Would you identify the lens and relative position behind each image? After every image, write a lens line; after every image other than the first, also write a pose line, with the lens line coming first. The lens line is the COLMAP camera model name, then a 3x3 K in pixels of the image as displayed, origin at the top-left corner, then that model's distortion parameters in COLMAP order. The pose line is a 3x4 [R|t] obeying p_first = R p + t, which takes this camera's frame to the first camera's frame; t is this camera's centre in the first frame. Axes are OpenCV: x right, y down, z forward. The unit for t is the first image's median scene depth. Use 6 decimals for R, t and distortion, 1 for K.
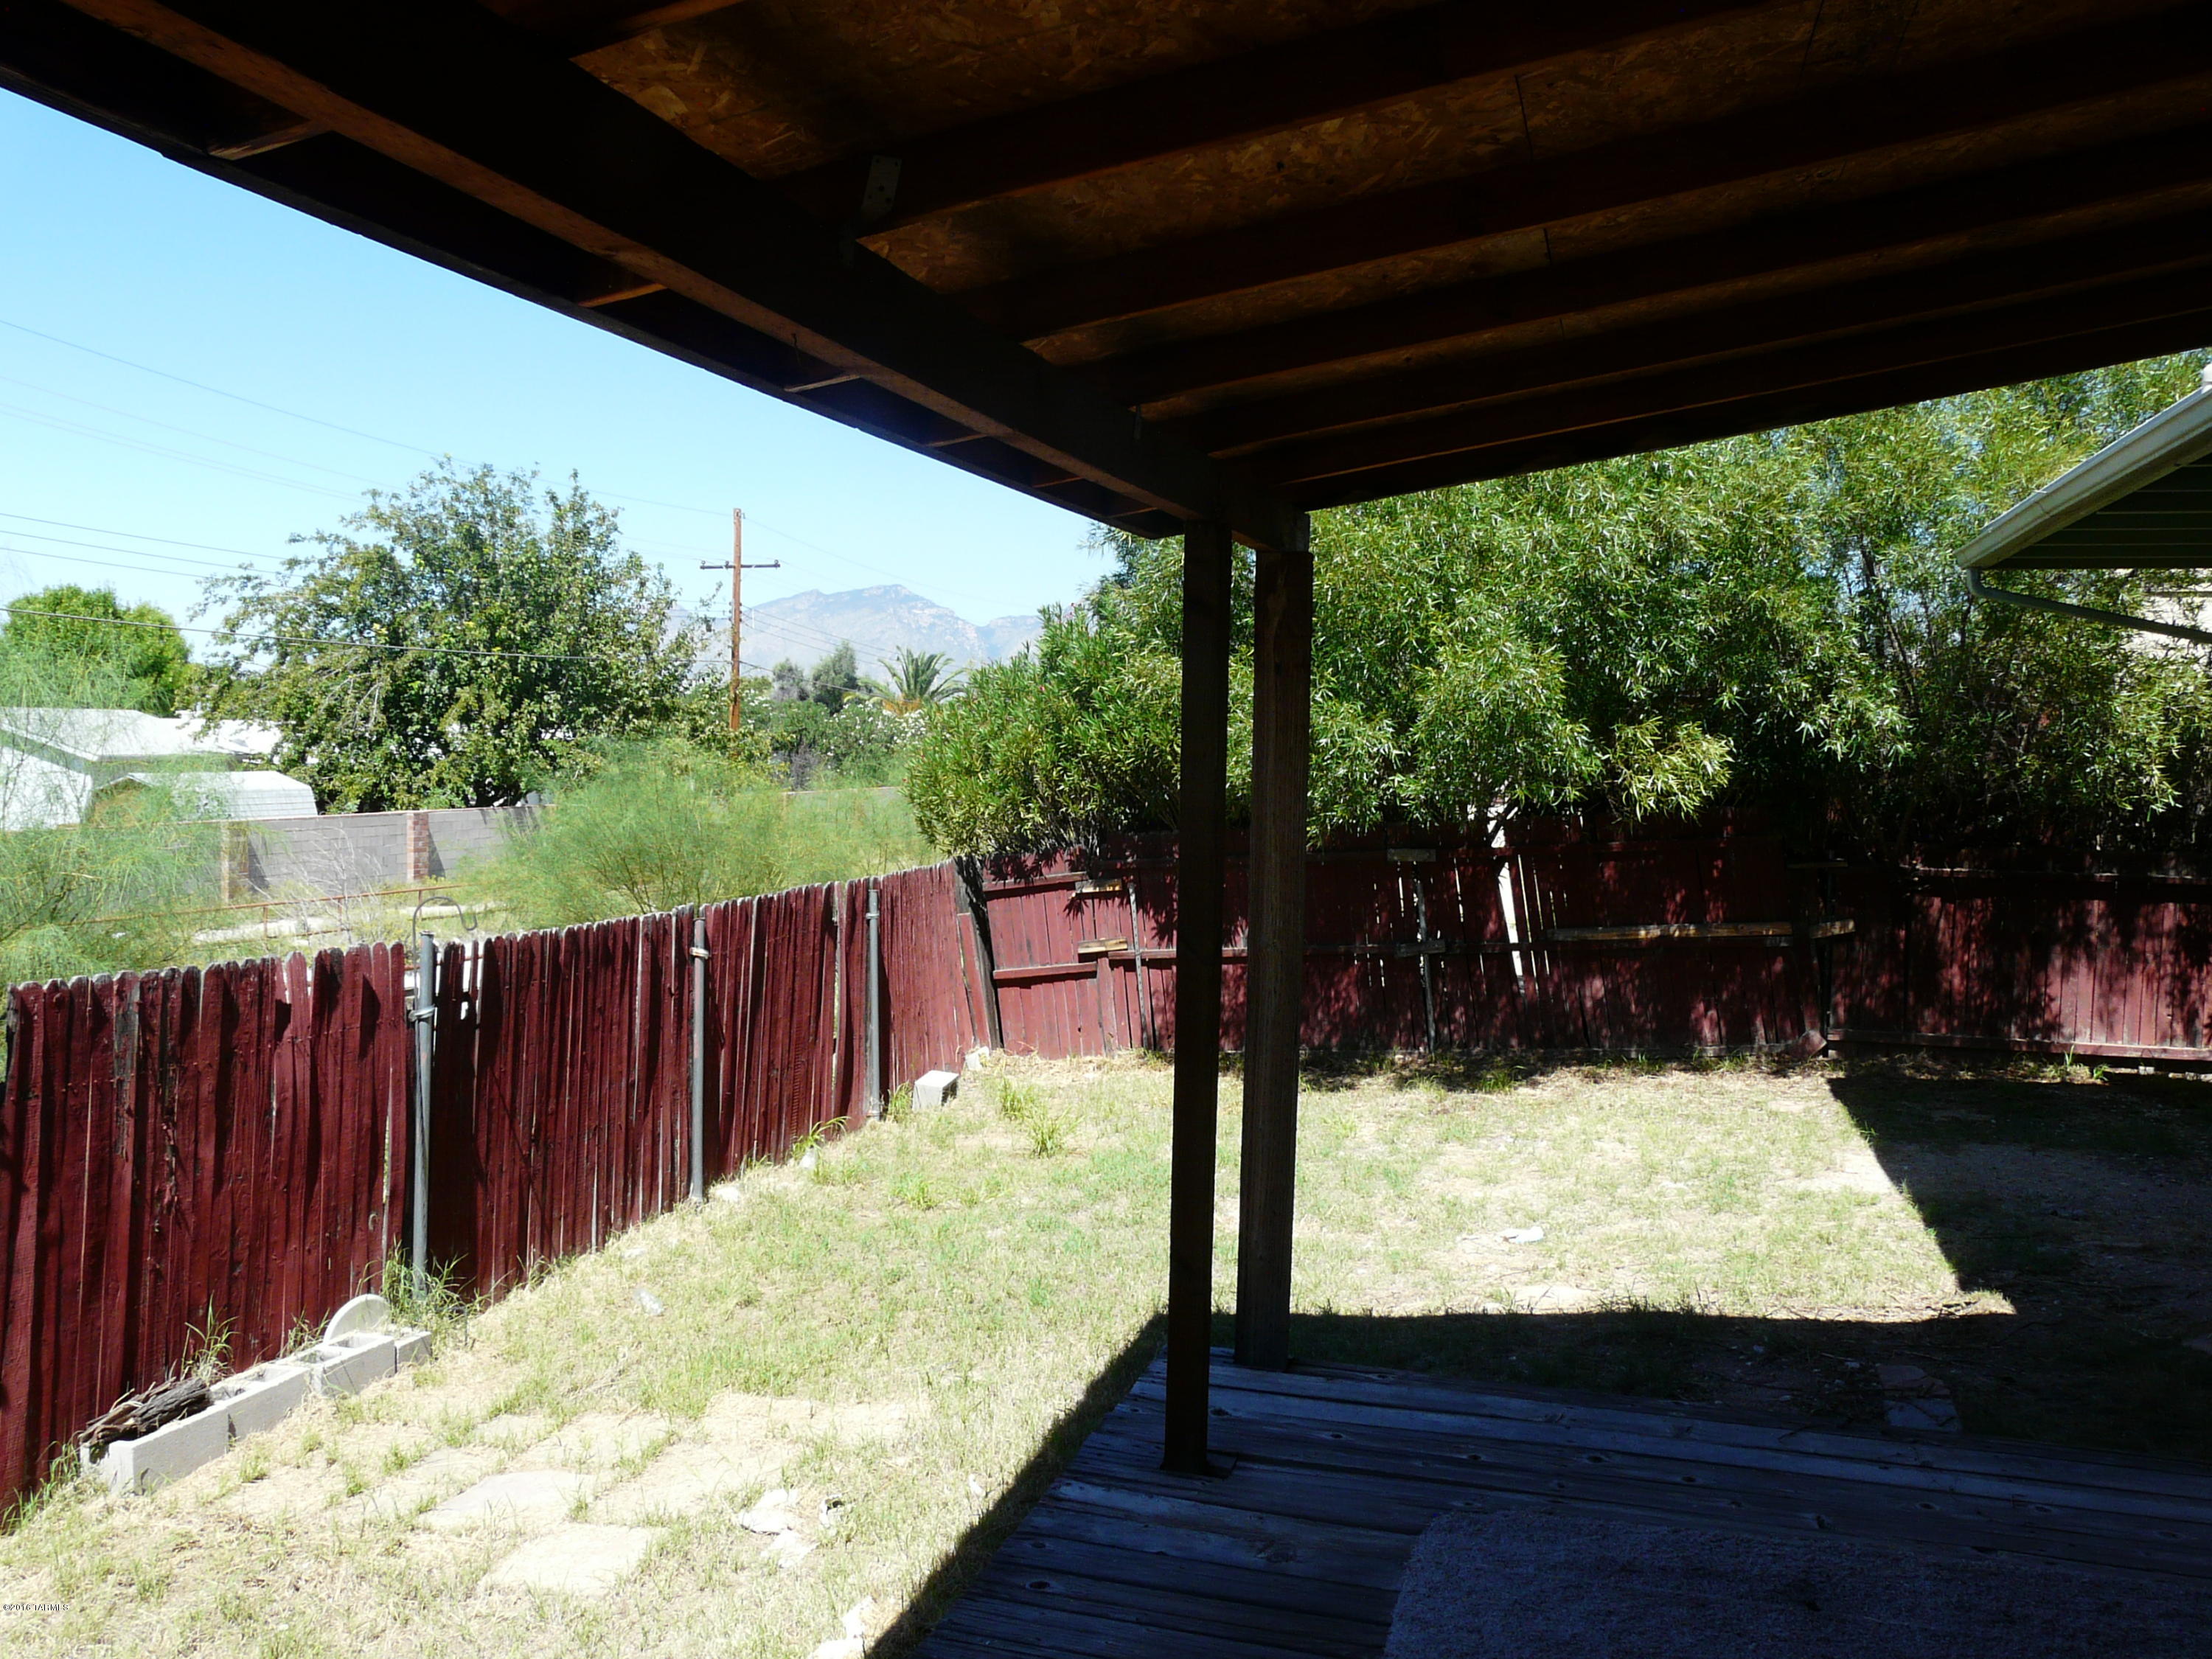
lens RADIAL K [[1849.5, 0, 1106.0], [0, 1849.5, 829.5], [0, 0, 1]] dist [-0.089940, 0.118481]
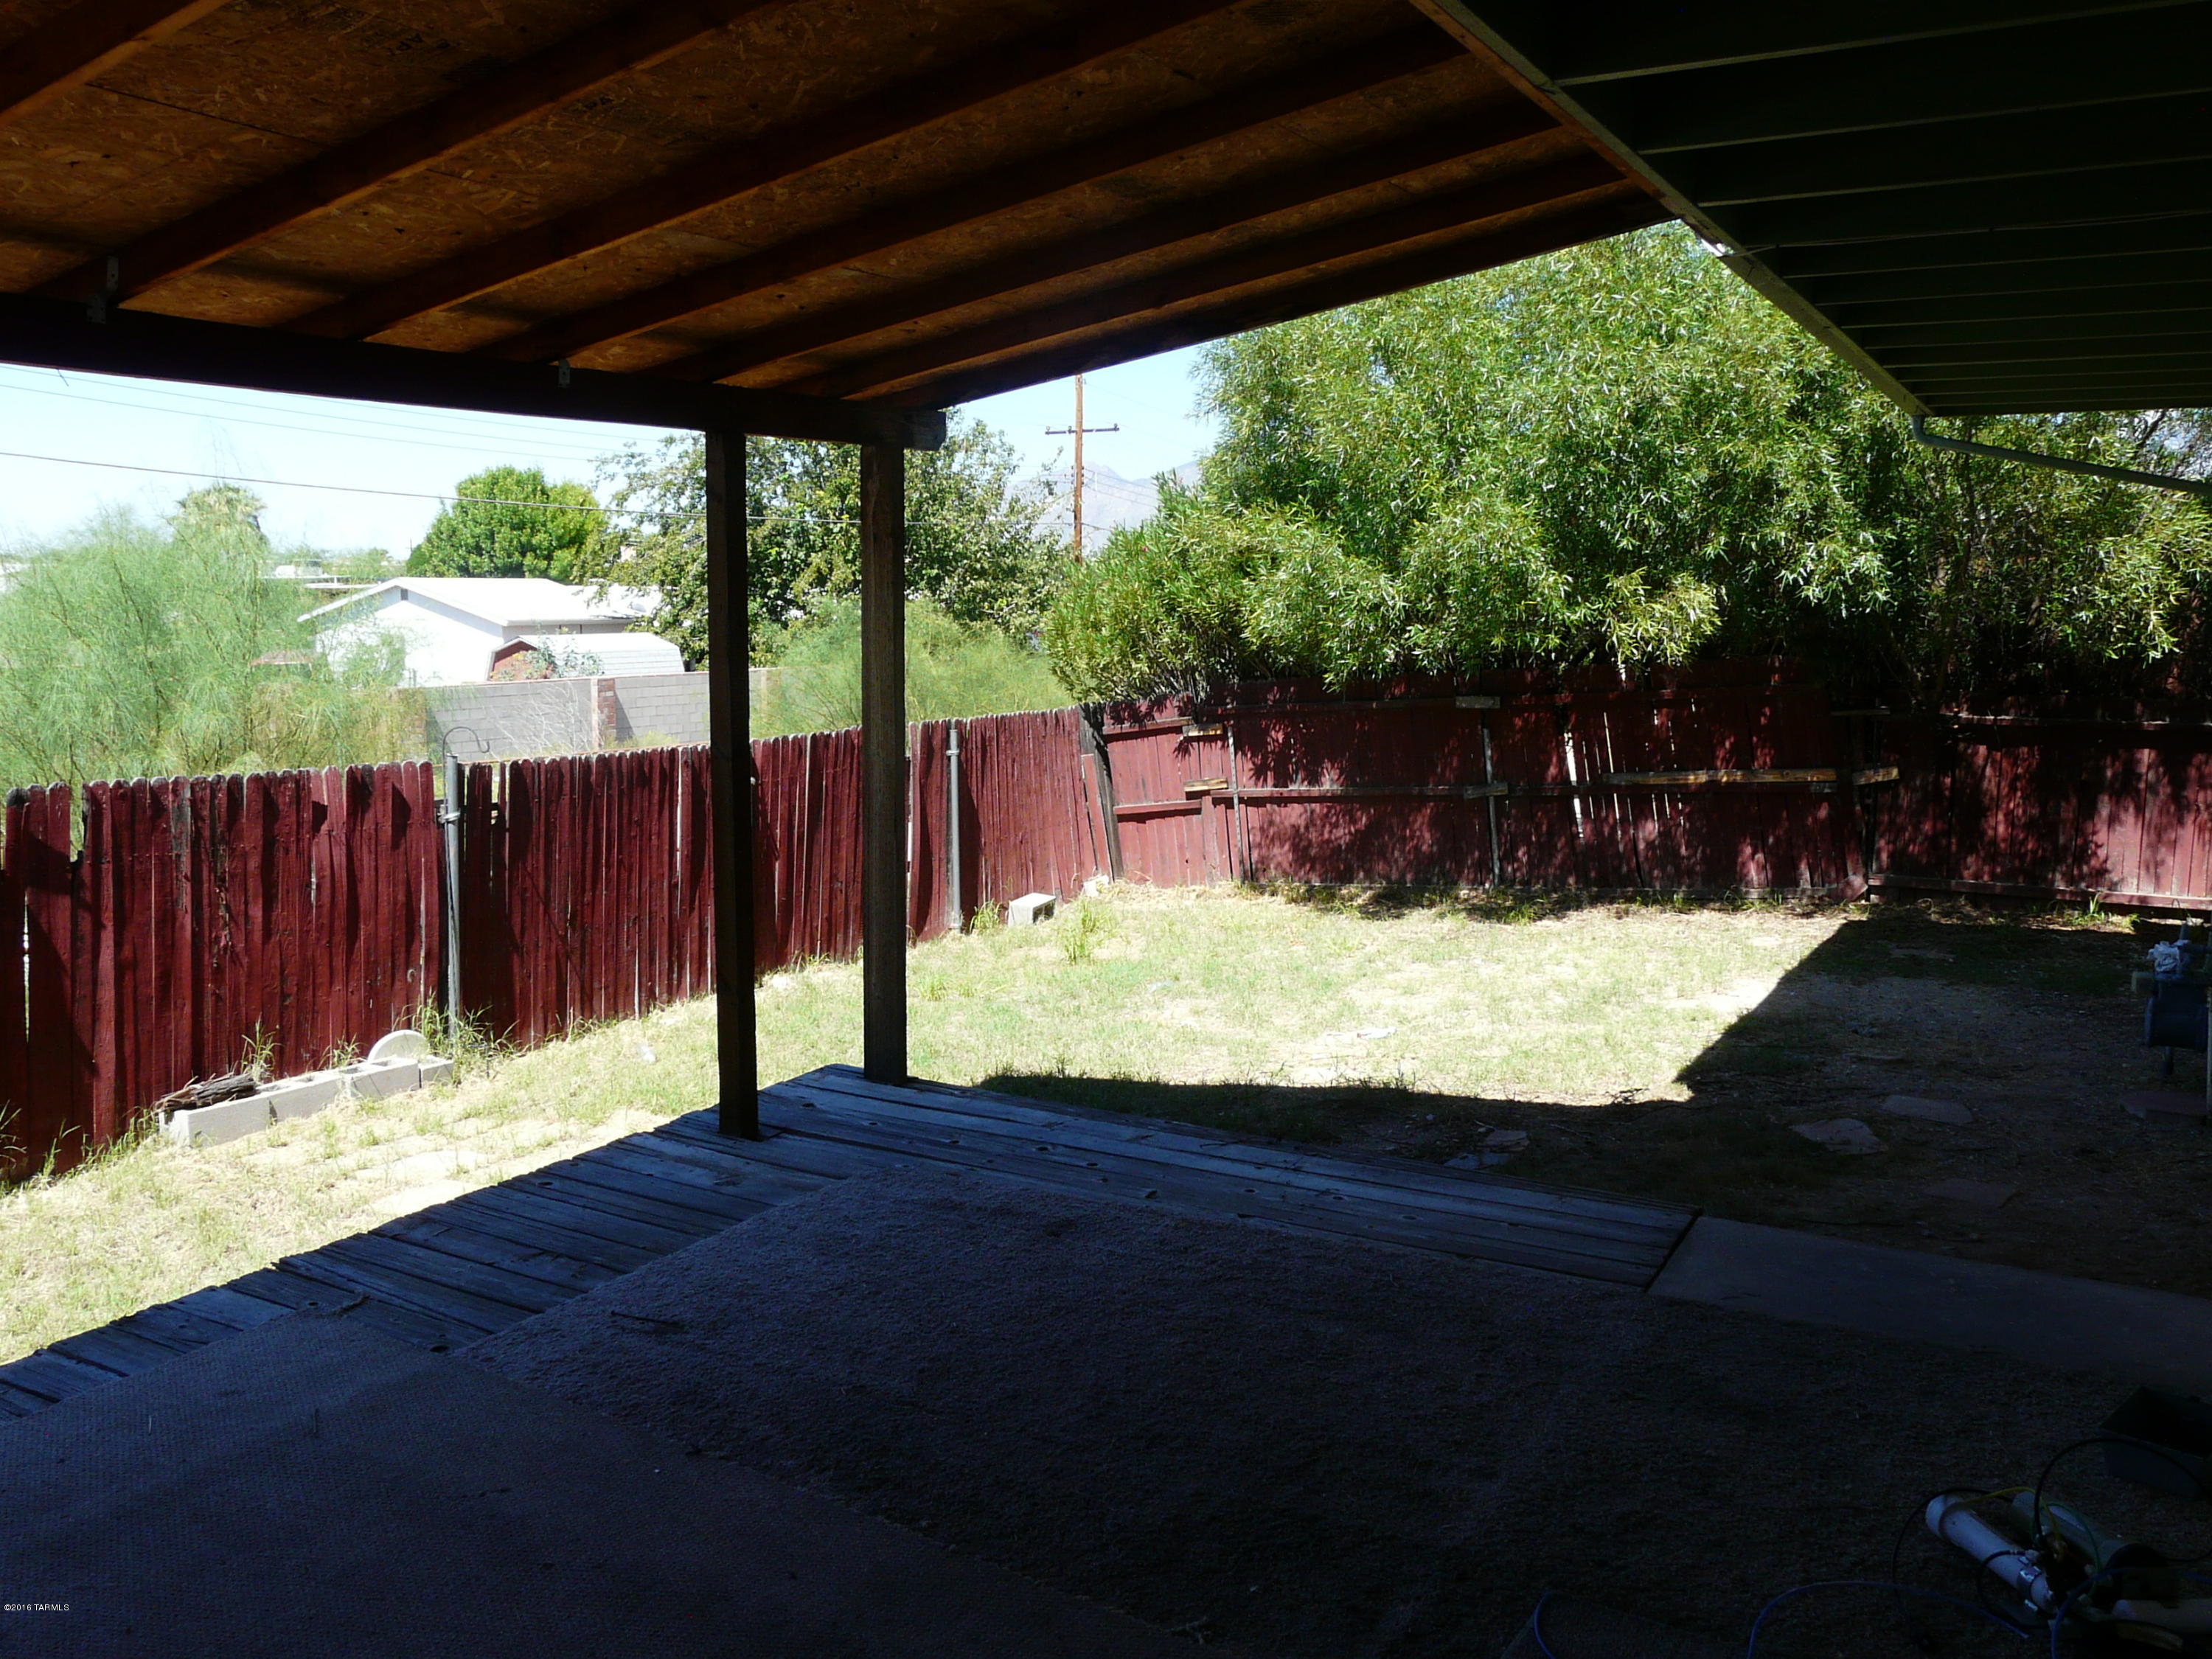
lens RADIAL K [[1849.5, 0, 1106.0], [0, 1849.5, 829.5], [0, 0, 1]] dist [-0.089940, 0.118481]
pose [[0.974971, 0.016302, -0.221732, 0.236188], [0.000659, 0.997092, 0.076208, 0.007503], [0.222330, -0.074446, 0.972125, -0.096986]]
